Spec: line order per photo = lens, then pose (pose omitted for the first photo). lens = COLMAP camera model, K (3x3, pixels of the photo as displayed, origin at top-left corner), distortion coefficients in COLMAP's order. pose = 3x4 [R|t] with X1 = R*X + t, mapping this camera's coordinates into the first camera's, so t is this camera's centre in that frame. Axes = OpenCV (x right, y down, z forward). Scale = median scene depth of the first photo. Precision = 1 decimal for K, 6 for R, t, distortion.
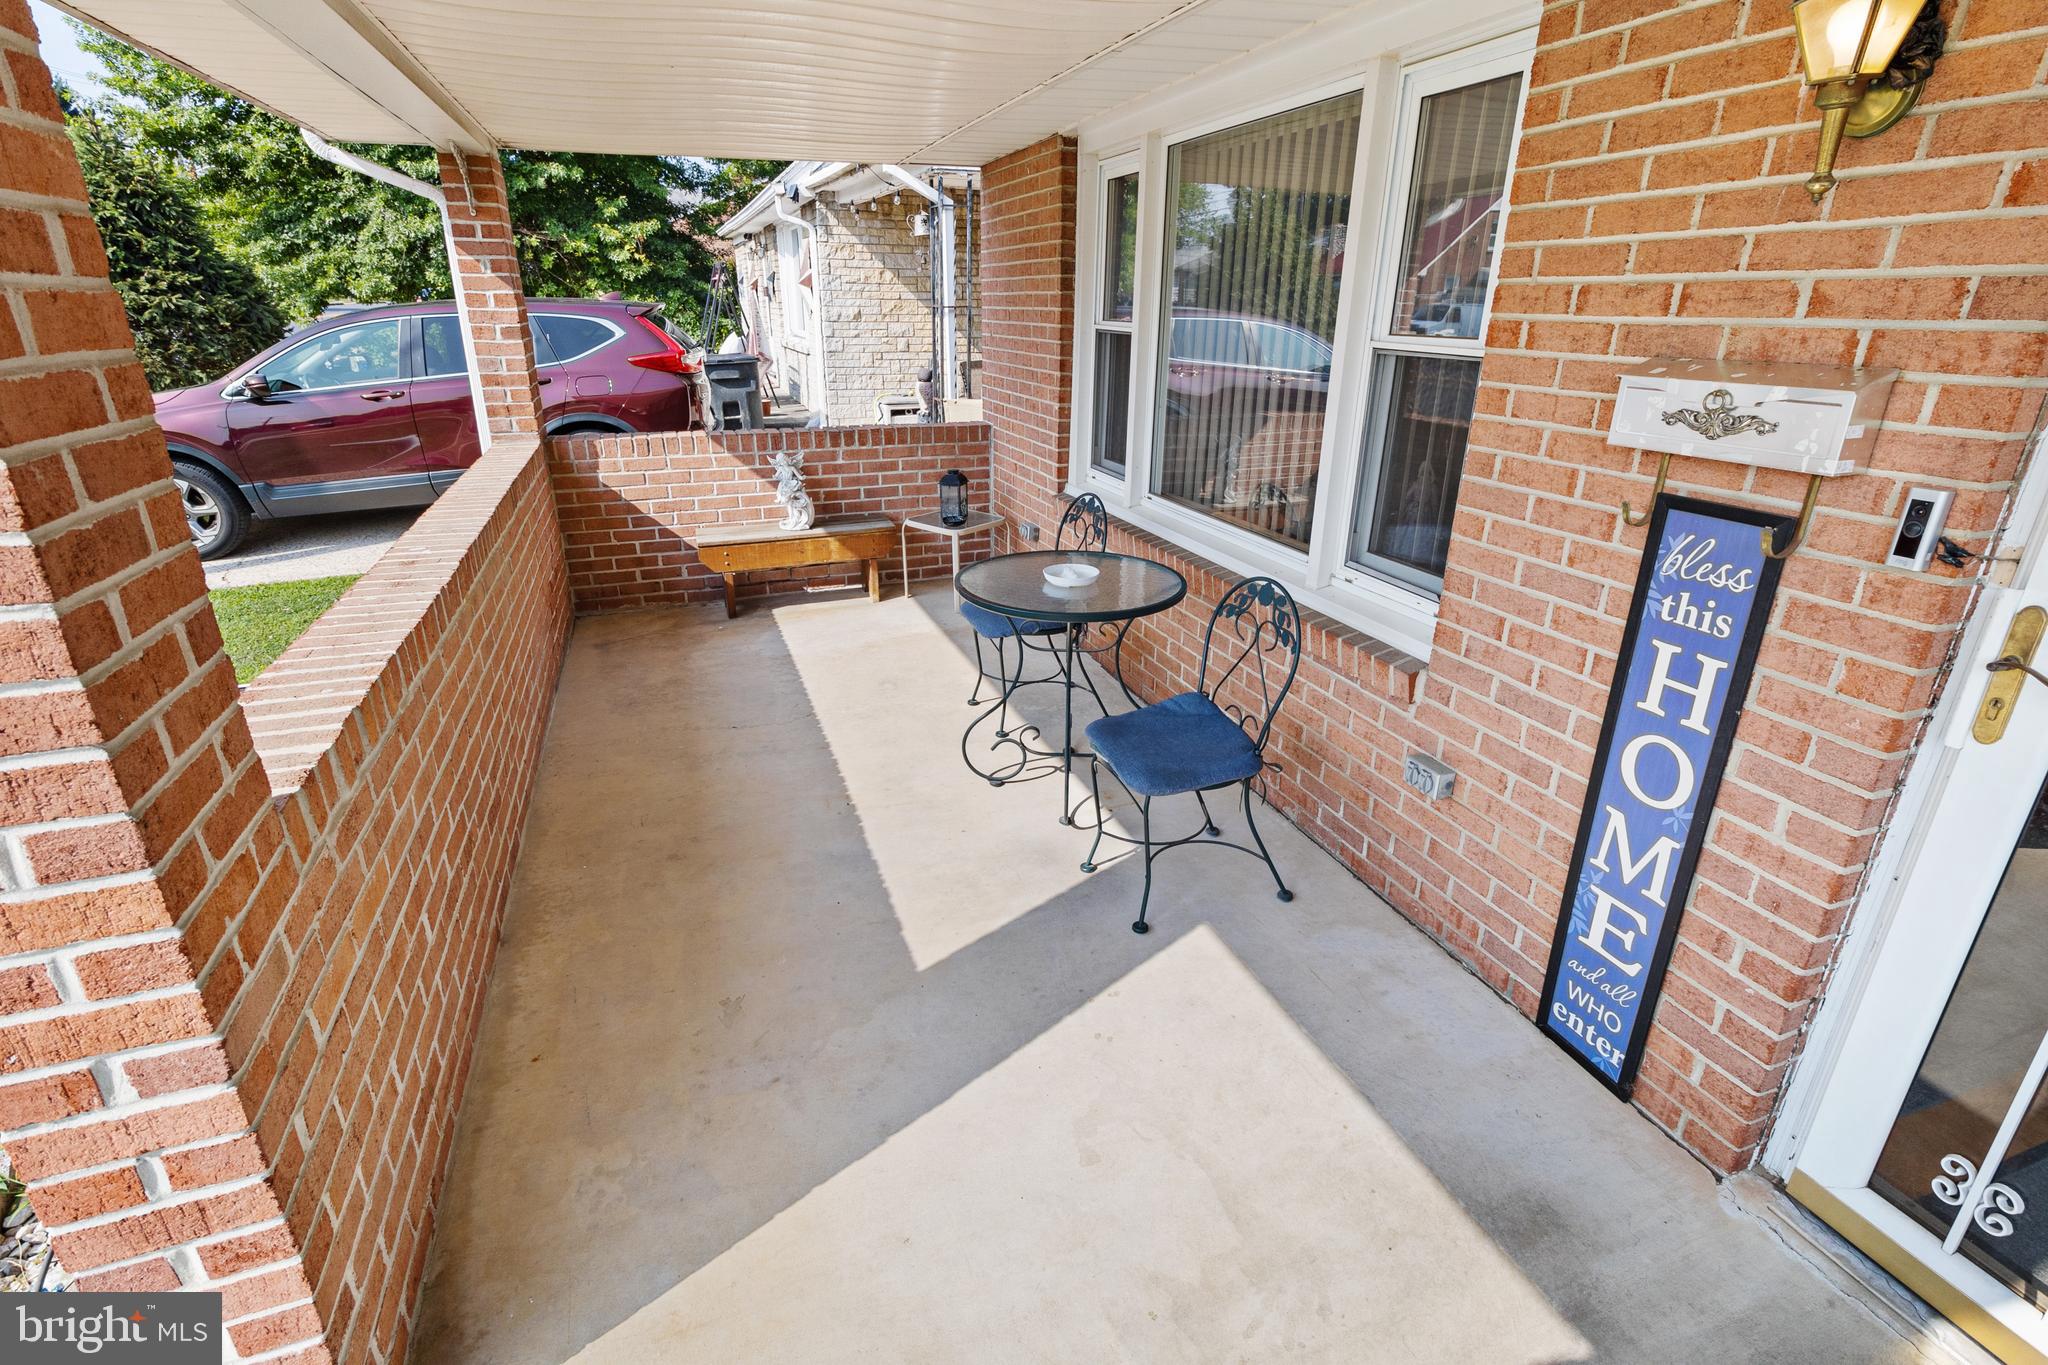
lens RADIAL K [[935.1, 0, 1033.4], [0, 935.1, 660.4], [0, 0, 1]] dist [0.001240, 0.000026]
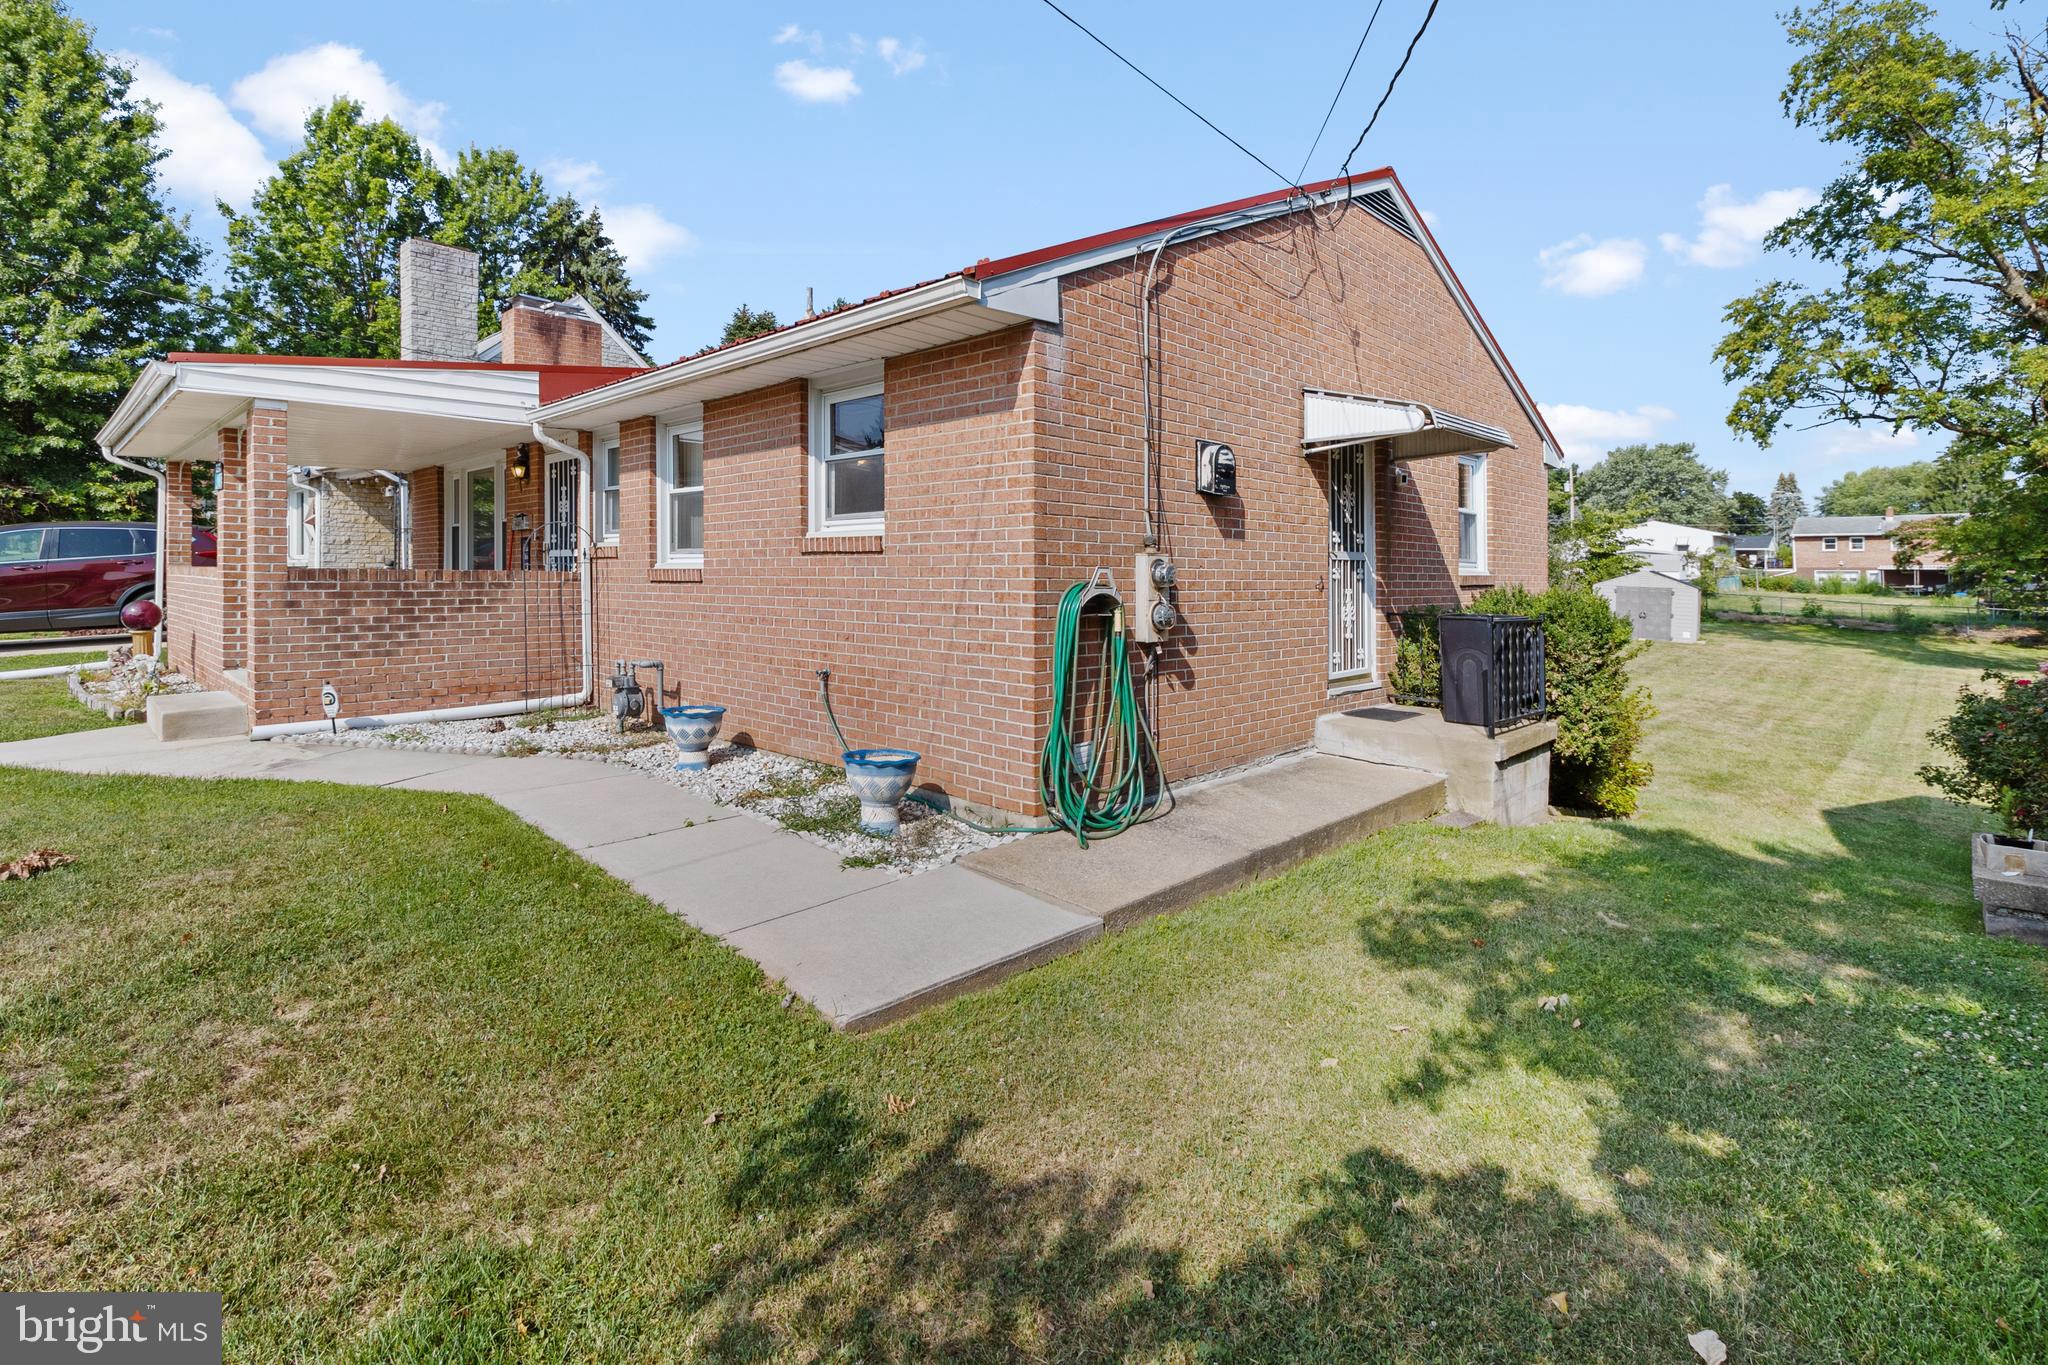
lens RADIAL K [[926.9, 0, 1025.2], [0, 926.9, 582.6], [0, 0, 1]] dist [-0.000196, 0.000001]
pose [[0.895073, -0.009821, 0.445811, 0.218555], [0.162396, 0.938281, -0.305379, 0.565684], [-0.415297, 0.345735, 0.841425, -1.214322]]
